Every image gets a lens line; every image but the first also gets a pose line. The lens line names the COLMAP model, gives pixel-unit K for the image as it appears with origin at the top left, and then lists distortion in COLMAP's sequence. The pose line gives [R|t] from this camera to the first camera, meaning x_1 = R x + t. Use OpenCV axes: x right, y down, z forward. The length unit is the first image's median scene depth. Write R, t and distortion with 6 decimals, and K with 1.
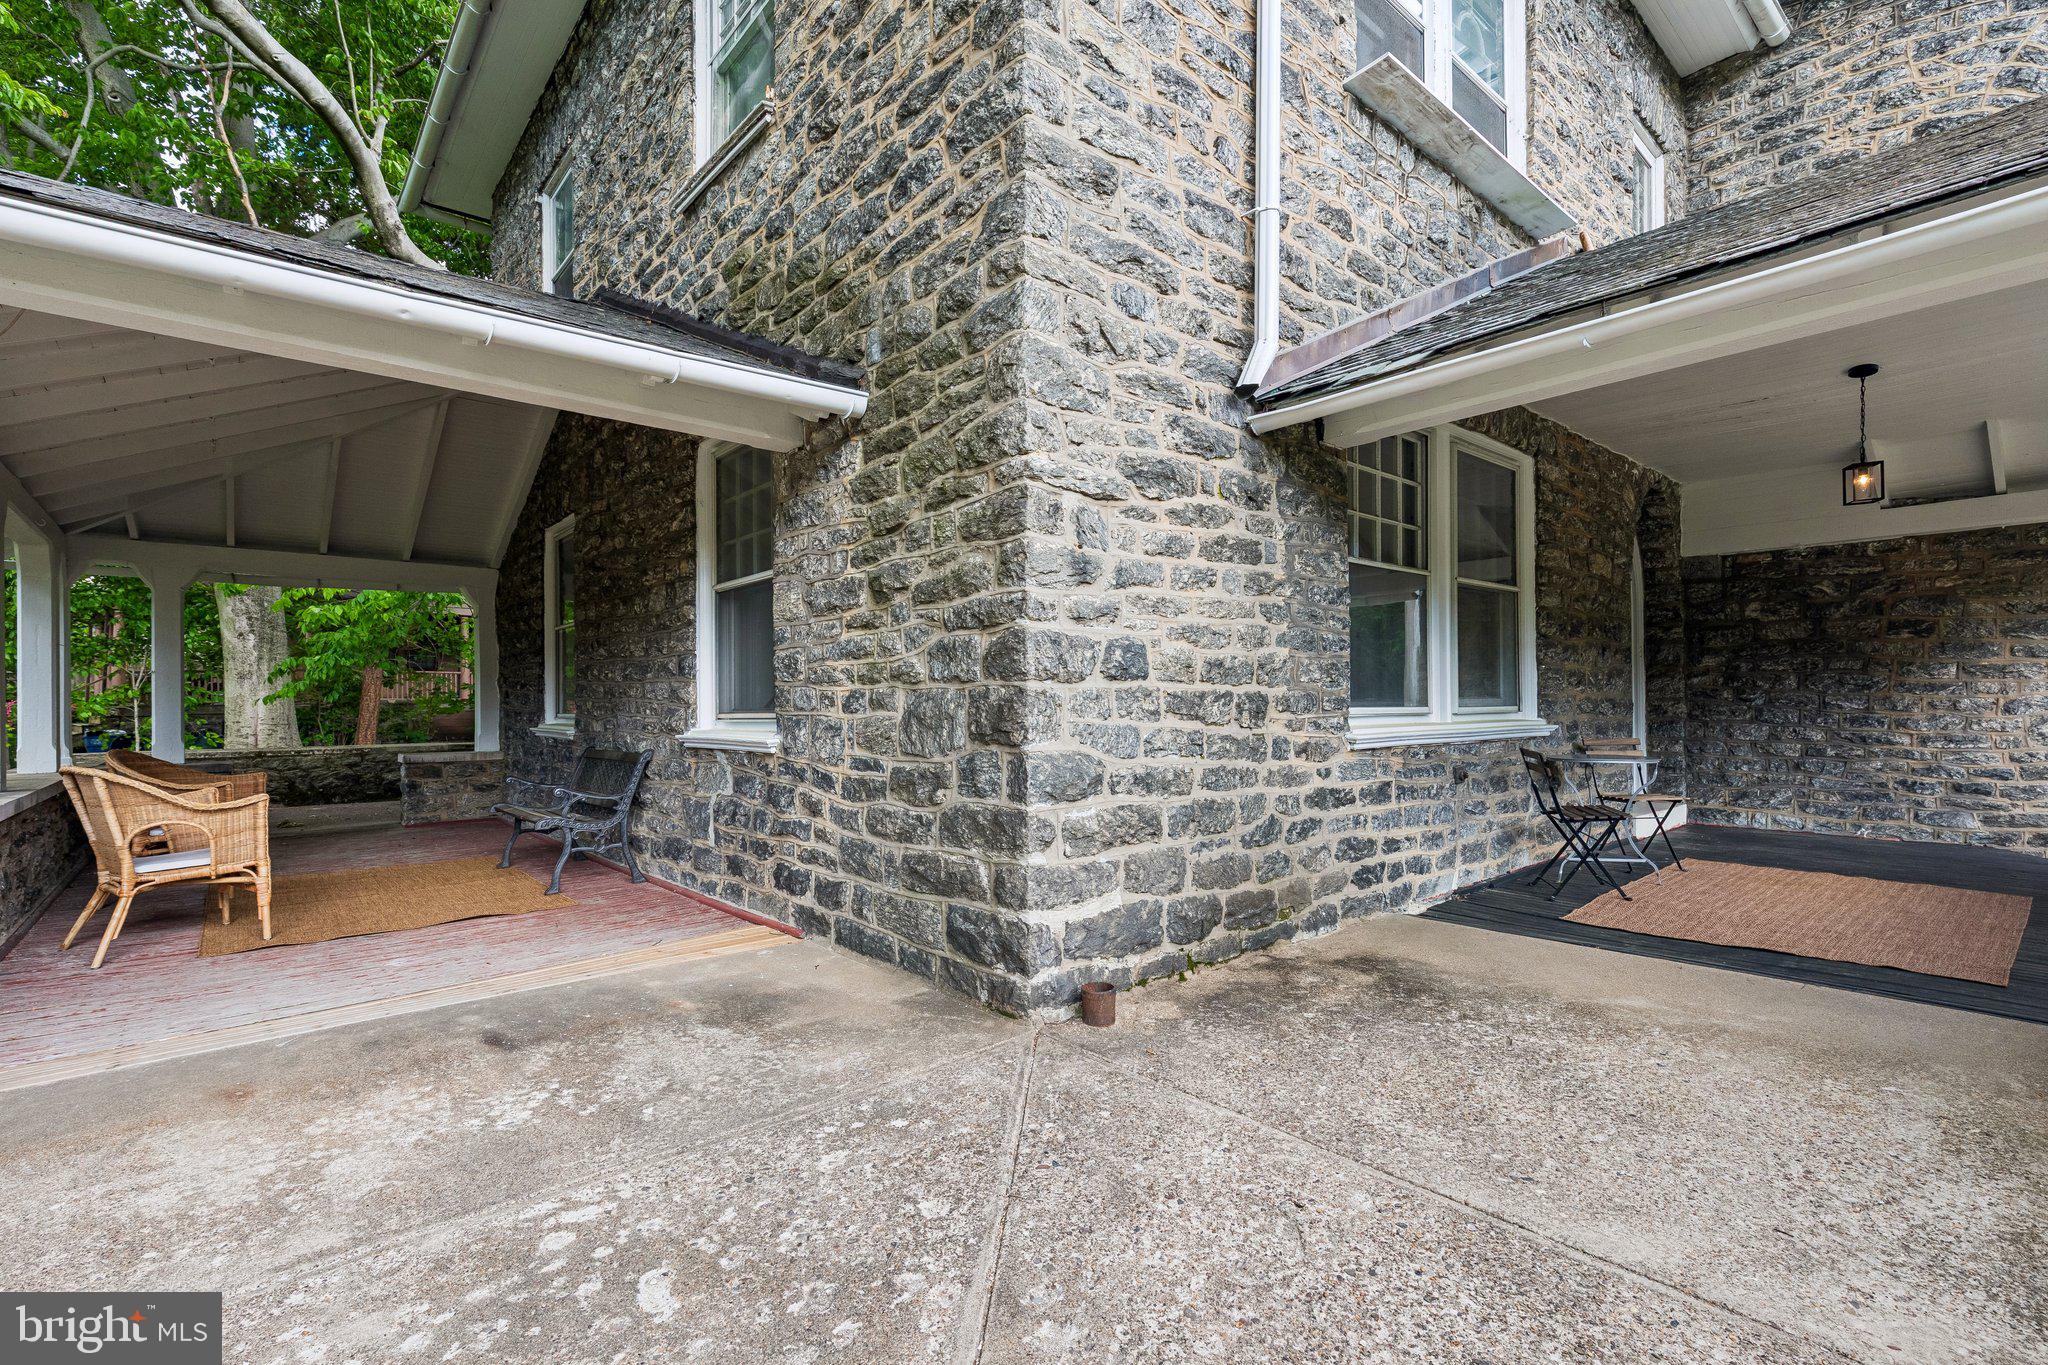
lens RADIAL K [[963.6, 0, 1024.9], [0, 963.6, 691.2], [0, 0, 1]] dist [0.002053, -0.000629]
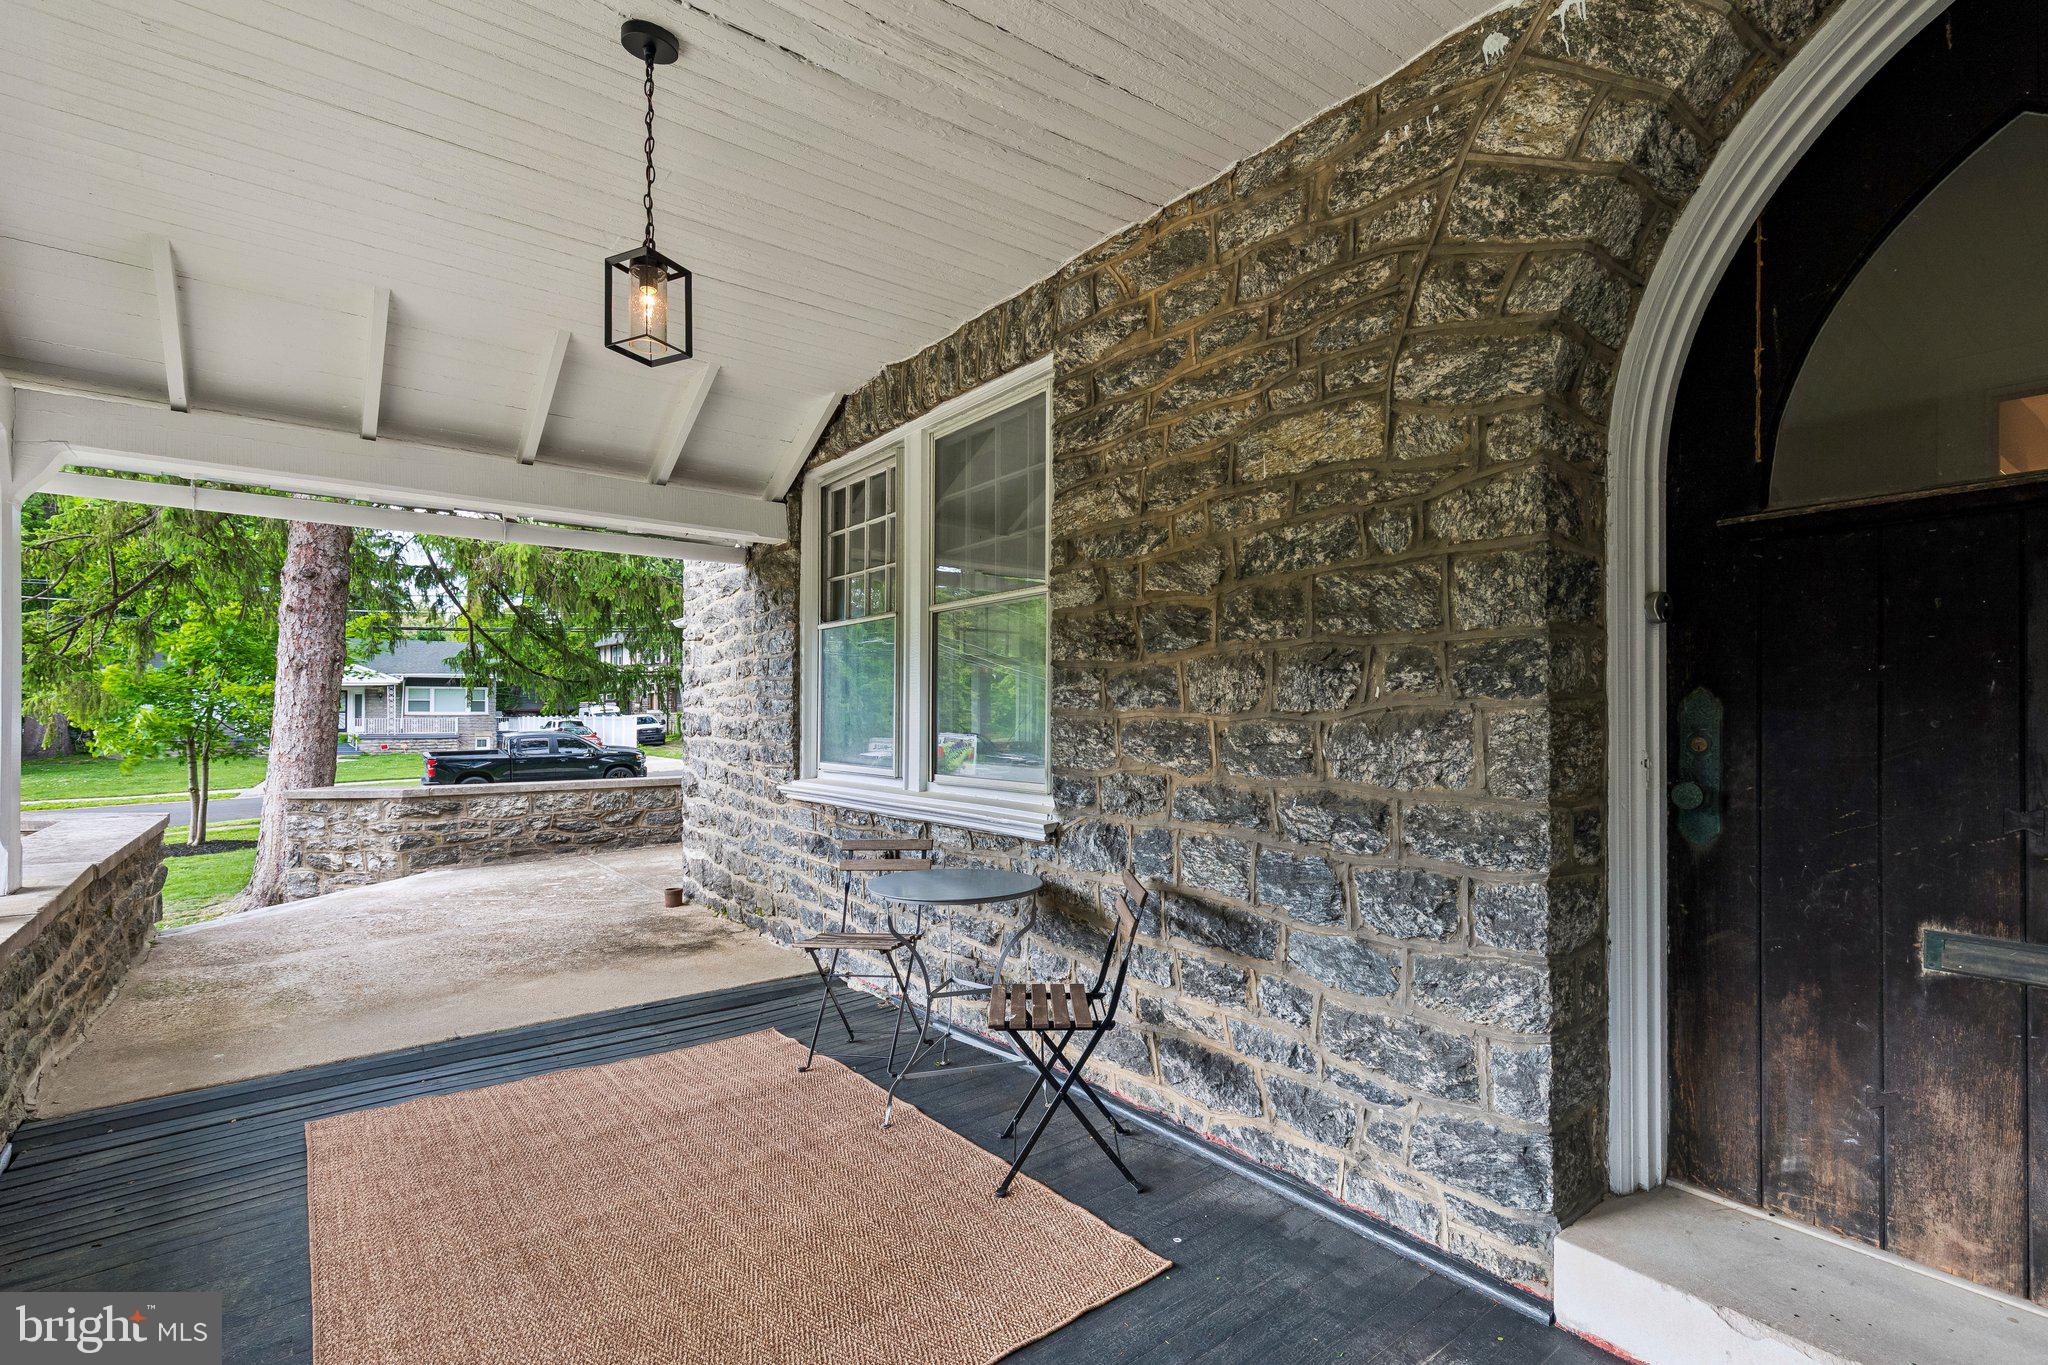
lens RADIAL K [[935.3, 0, 1029.0], [0, 935.3, 671.1], [0, 0, 1]] dist [0.008059, -0.000496]
pose [[-0.033155, -0.008247, -0.999416, 1.535871], [0.004375, 0.999955, -0.008397, -0.094470], [0.999441, -0.004651, -0.033118, 1.379536]]
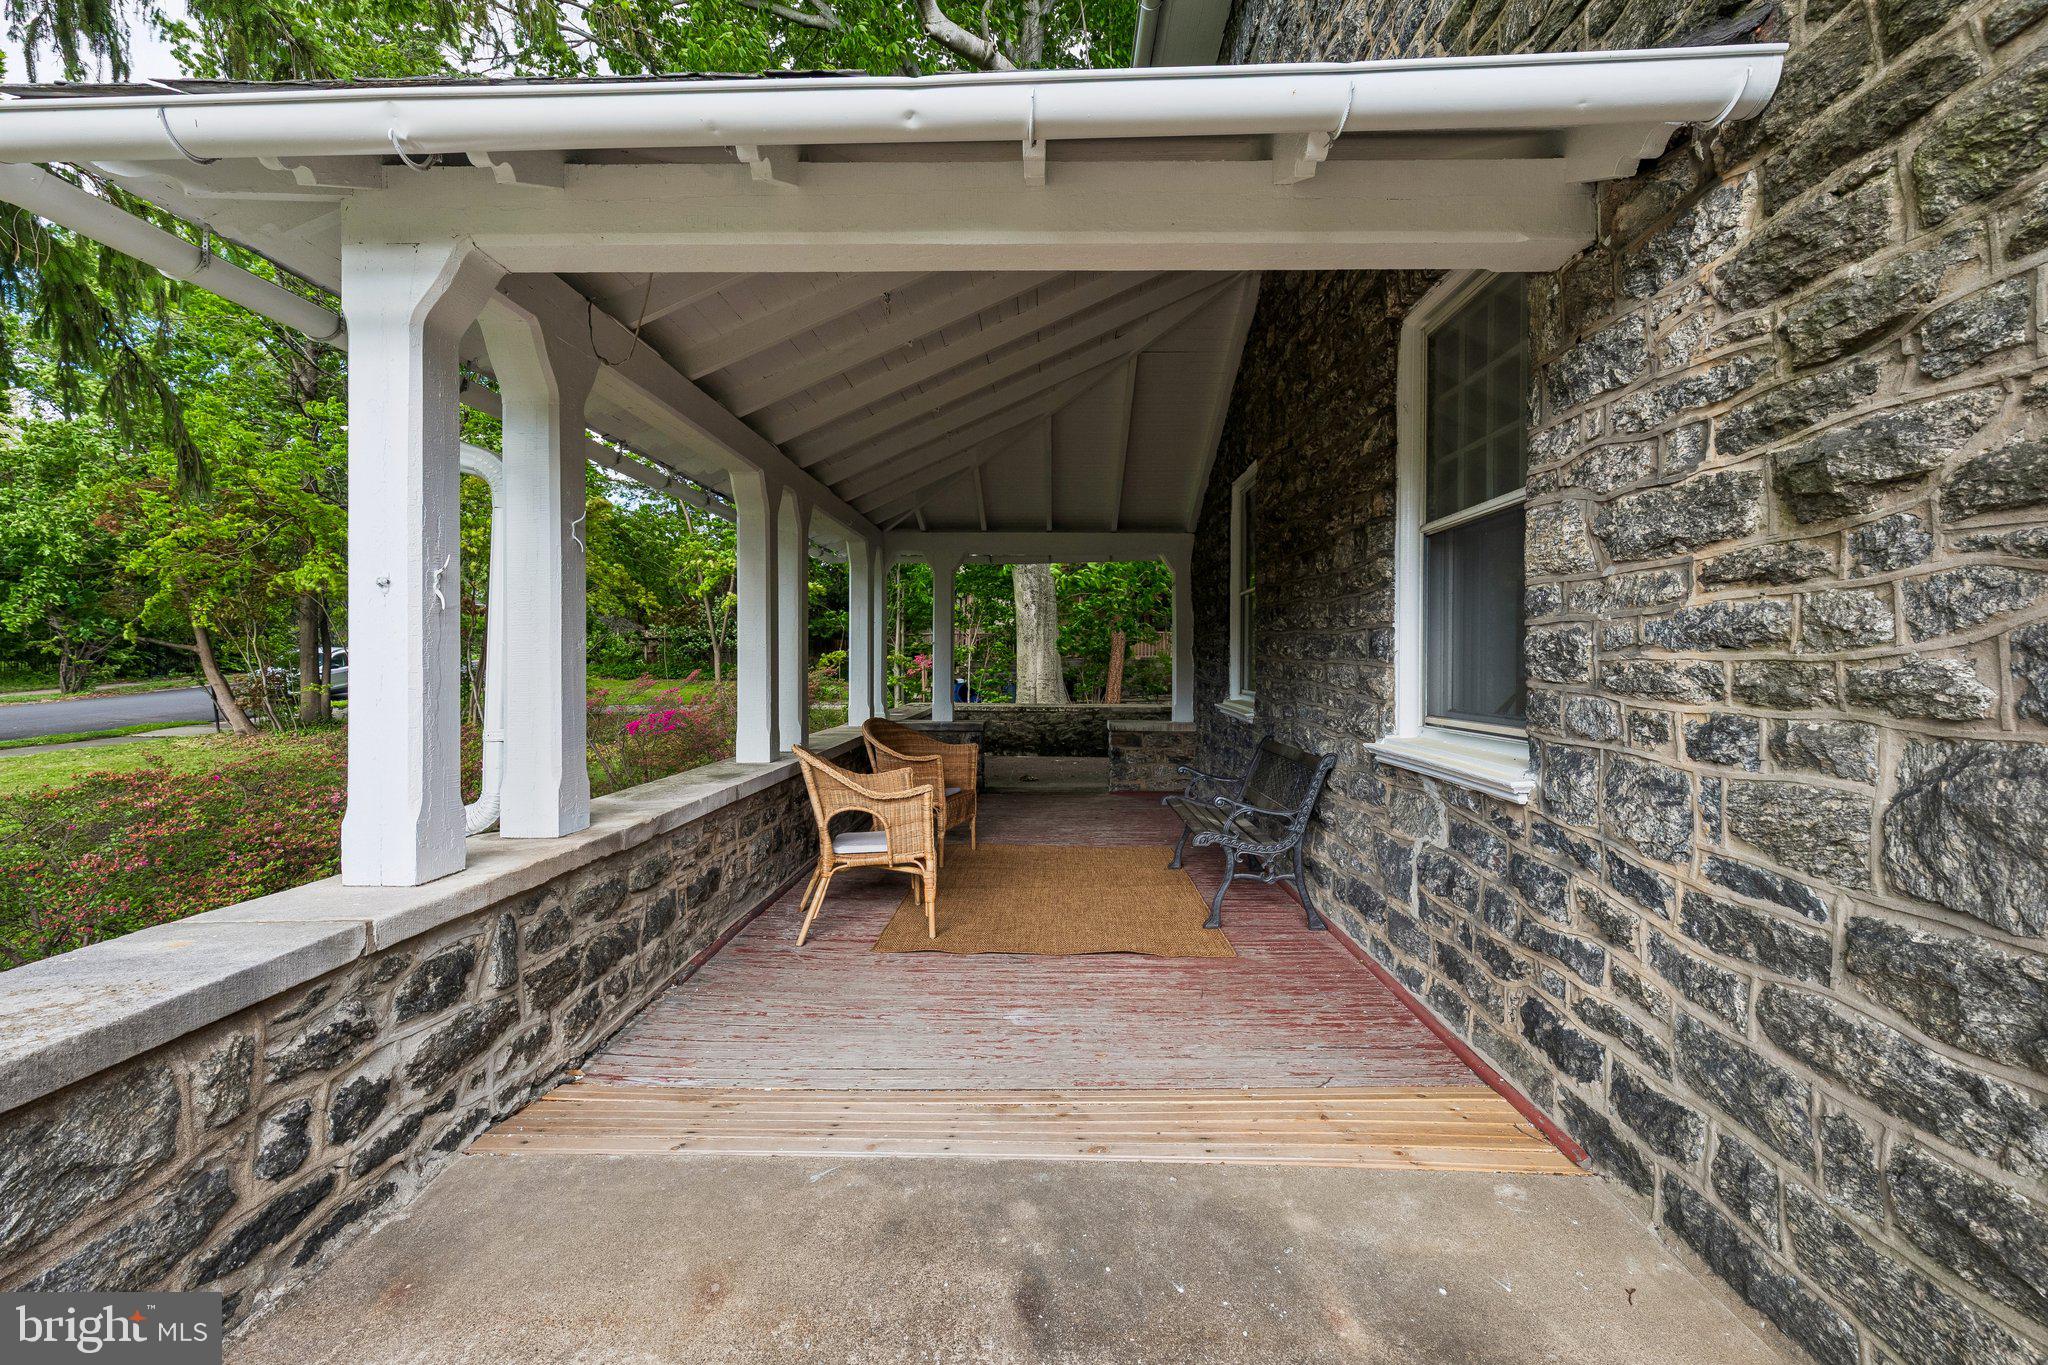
lens RADIAL K [[935.3, 0, 1029.0], [0, 935.3, 671.1], [0, 0, 1]] dist [0.008059, -0.000496]
pose [[0.755358, 0.016956, -0.655093, -0.130277], [0.002226, 0.999593, 0.028439, -0.035579], [0.655309, -0.022940, 0.755013, 0.423512]]
